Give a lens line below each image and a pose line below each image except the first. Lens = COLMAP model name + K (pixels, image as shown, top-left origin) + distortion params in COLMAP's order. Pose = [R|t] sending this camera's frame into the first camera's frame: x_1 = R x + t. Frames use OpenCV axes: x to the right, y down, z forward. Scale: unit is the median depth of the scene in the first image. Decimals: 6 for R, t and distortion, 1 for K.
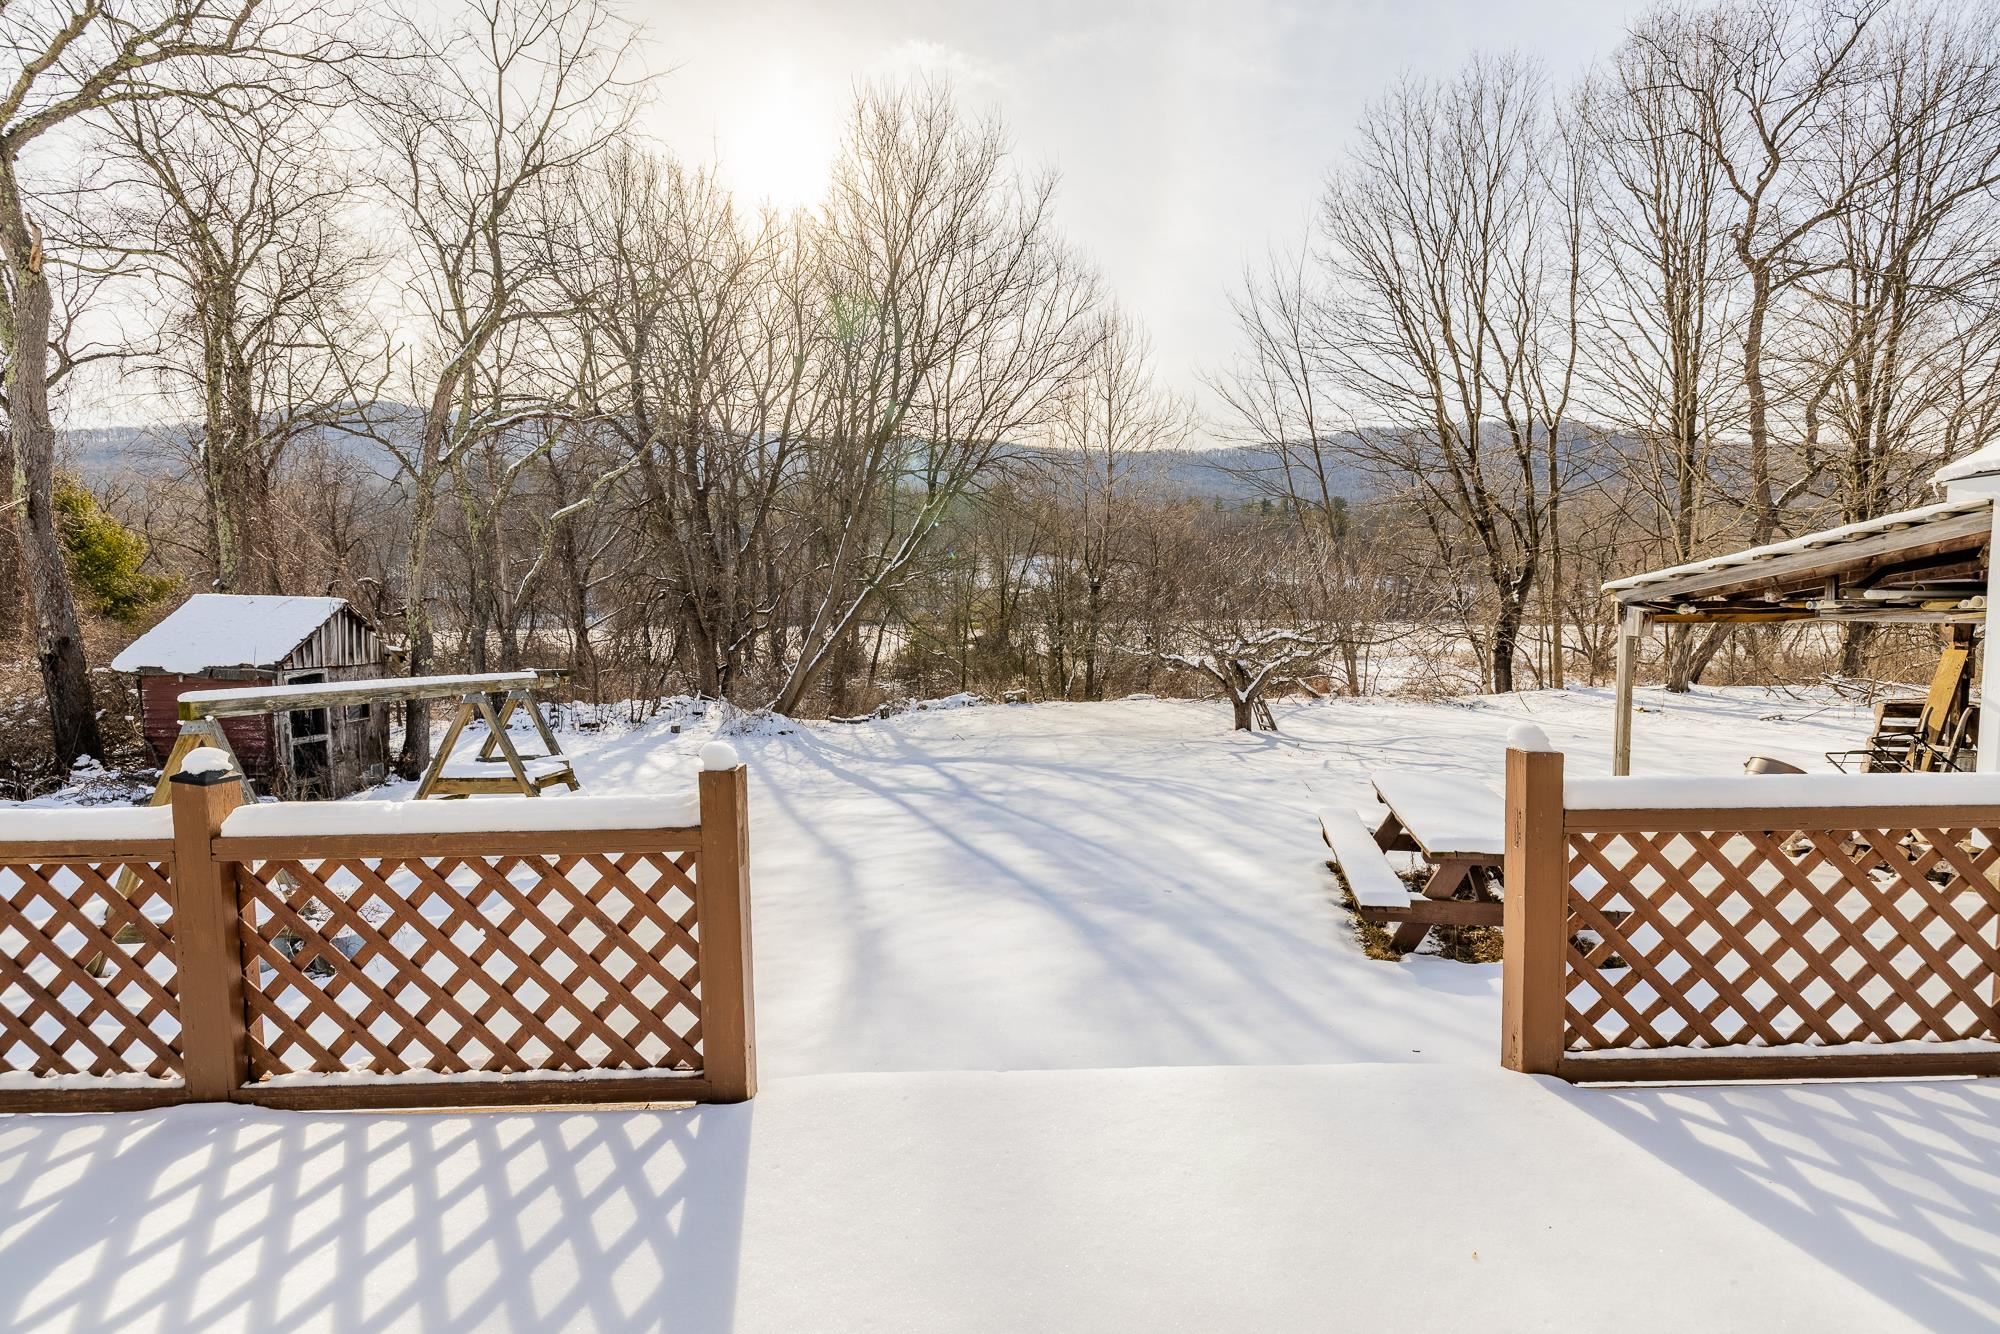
lens RADIAL K [[855.7, 0, 1014.8], [0, 855.7, 656.5], [0, 0, 1]] dist [-0.001194, -0.000111]
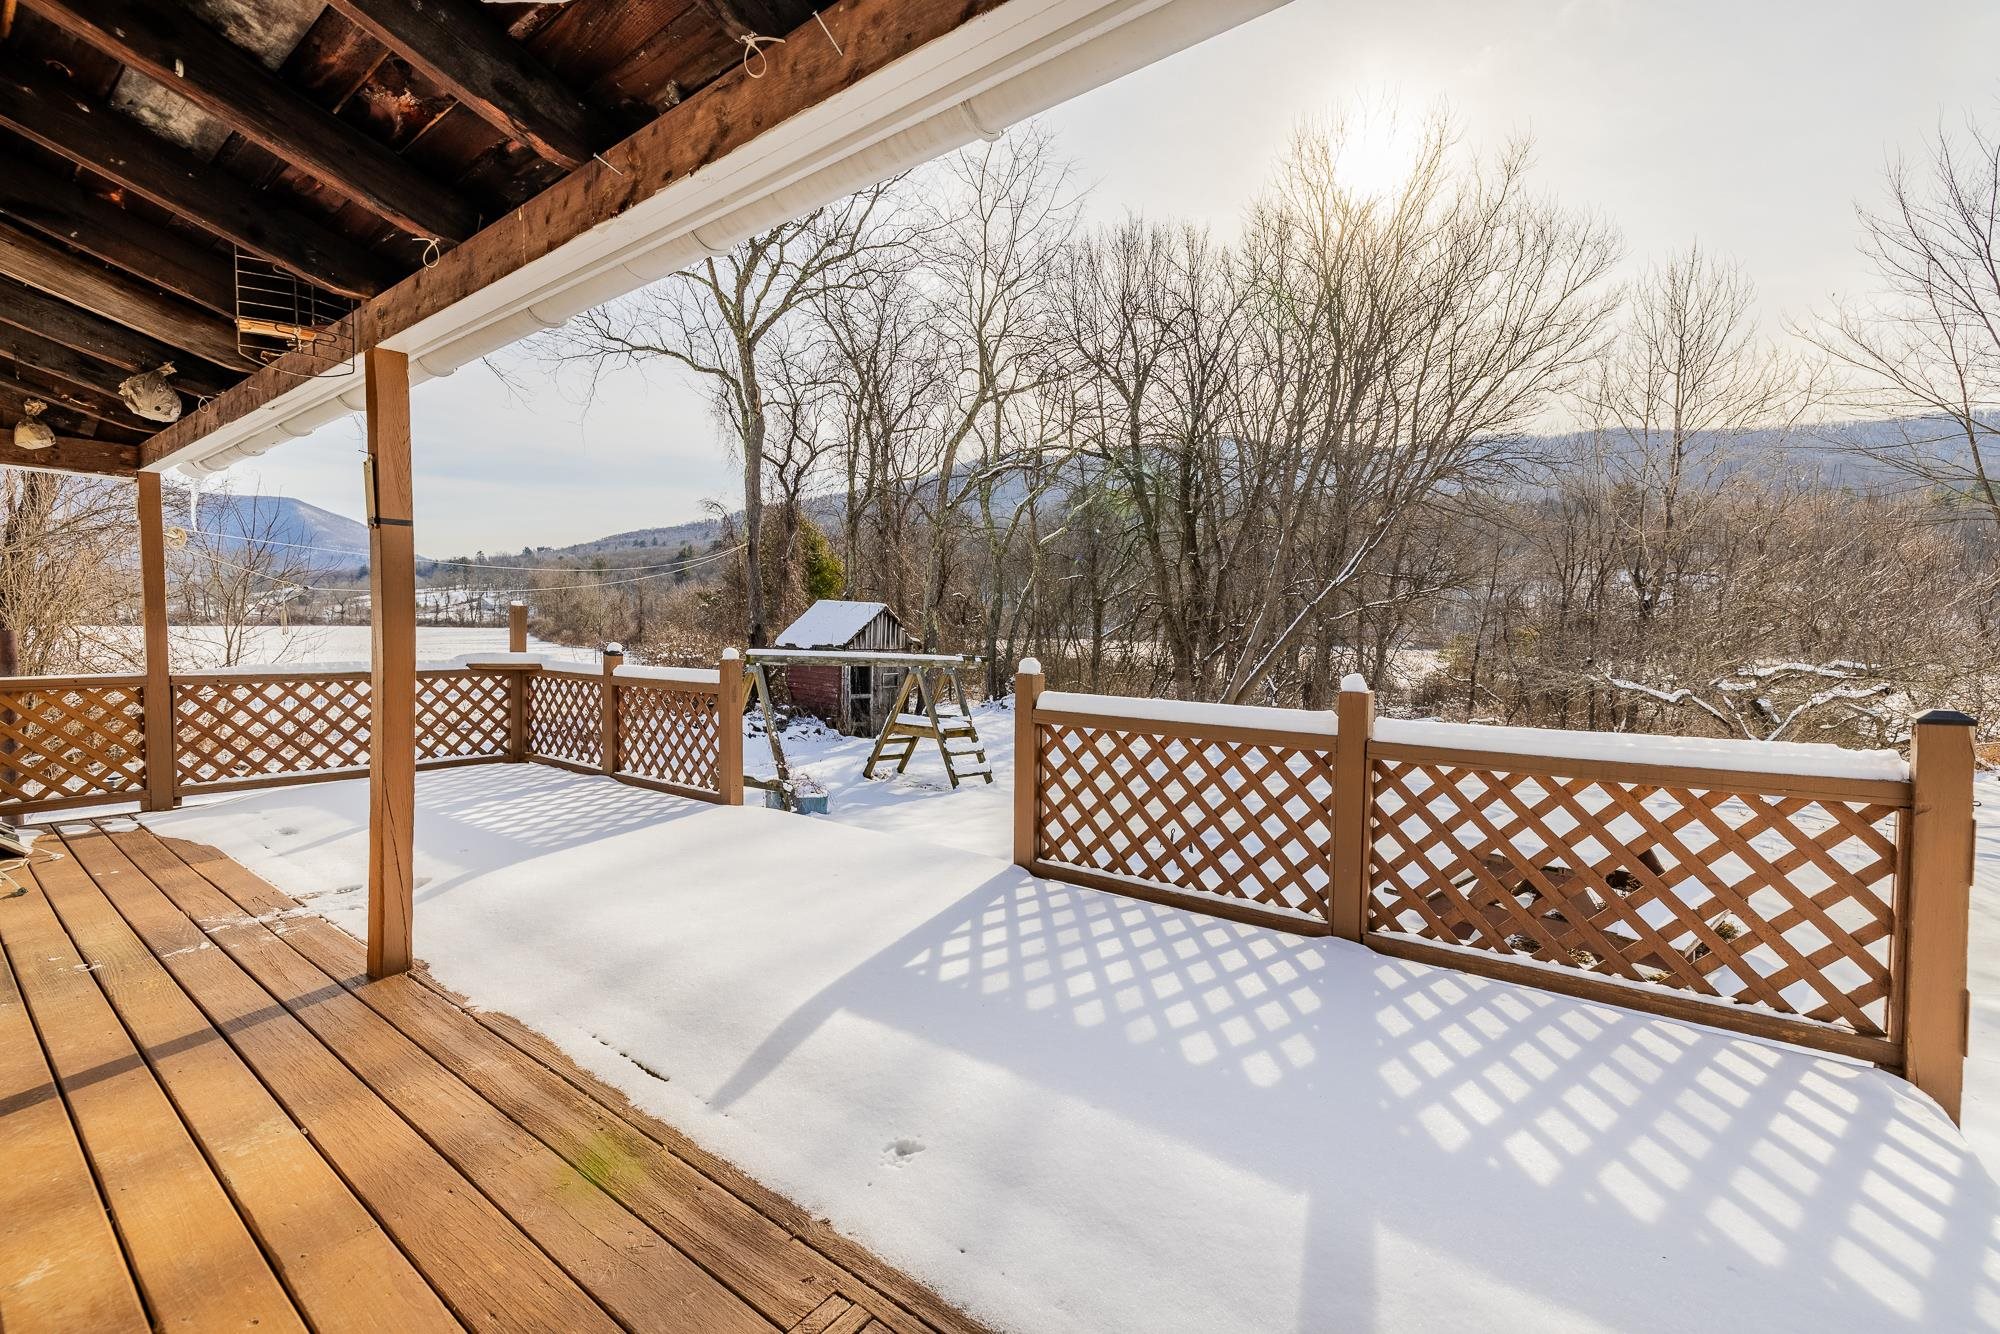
lens RADIAL K [[885.6, 0, 1001.3], [0, 885.6, 662.0], [0, 0, 1]] dist [0.003728, 0.000089]
pose [[0.785750, 0.049581, -0.616554, 0.212312], [-0.060976, 0.998136, 0.002557, 0.011047], [0.615531, 0.035586, 0.787309, -0.052740]]
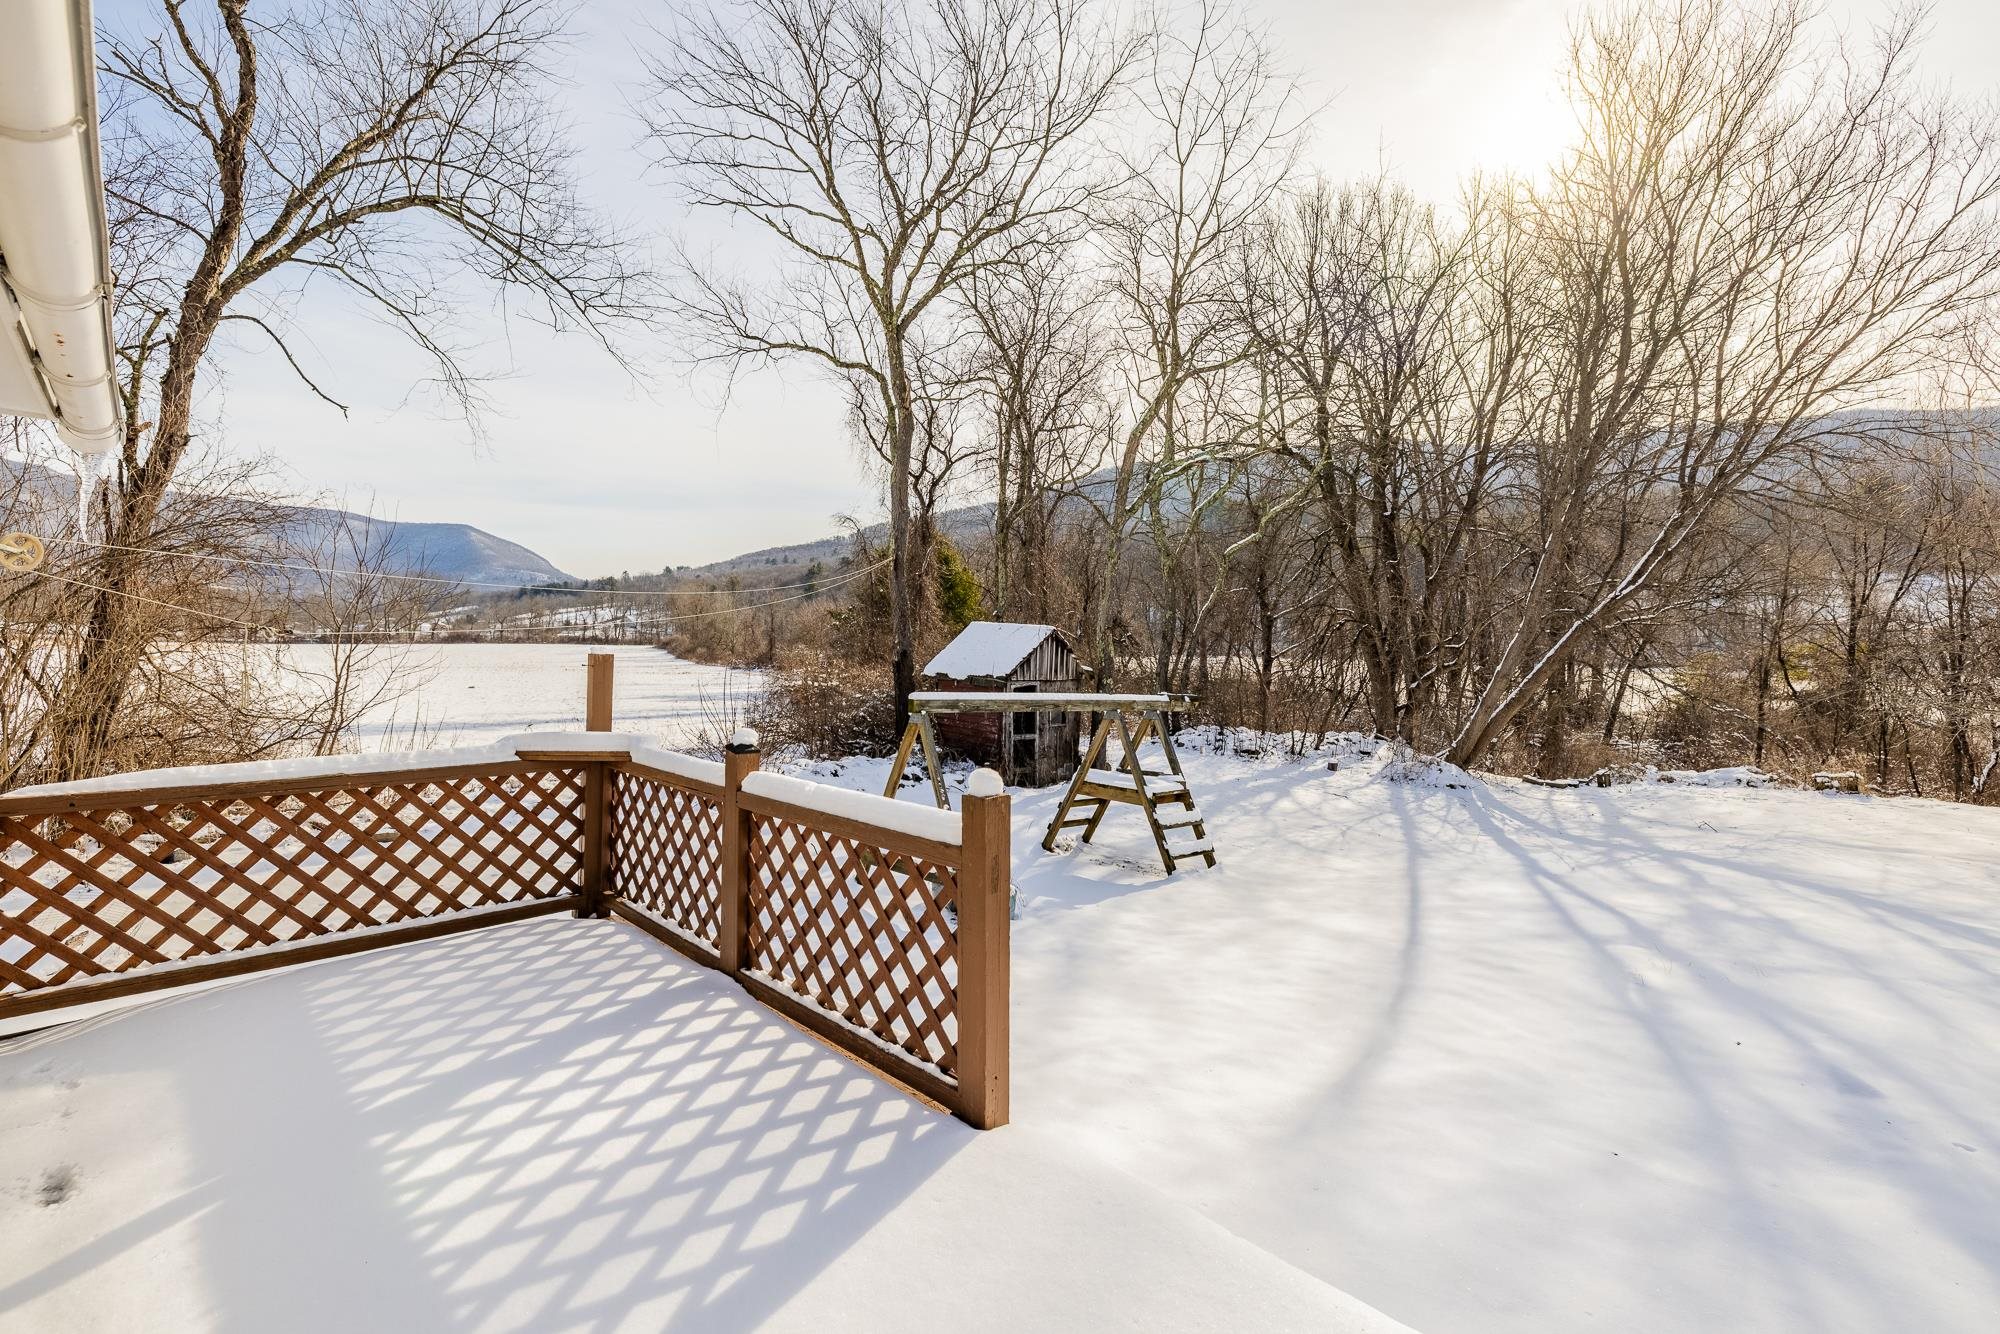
lens RADIAL K [[886.3, 0, 988.9], [0, 886.3, 630.6], [0, 0, 1]] dist [-0.001618, -0.000179]
pose [[0.688802, 0.015800, -0.724777, 0.055122], [-0.063756, 0.997209, -0.038853, -0.003540], [0.722140, 0.072971, 0.687887, 0.031049]]
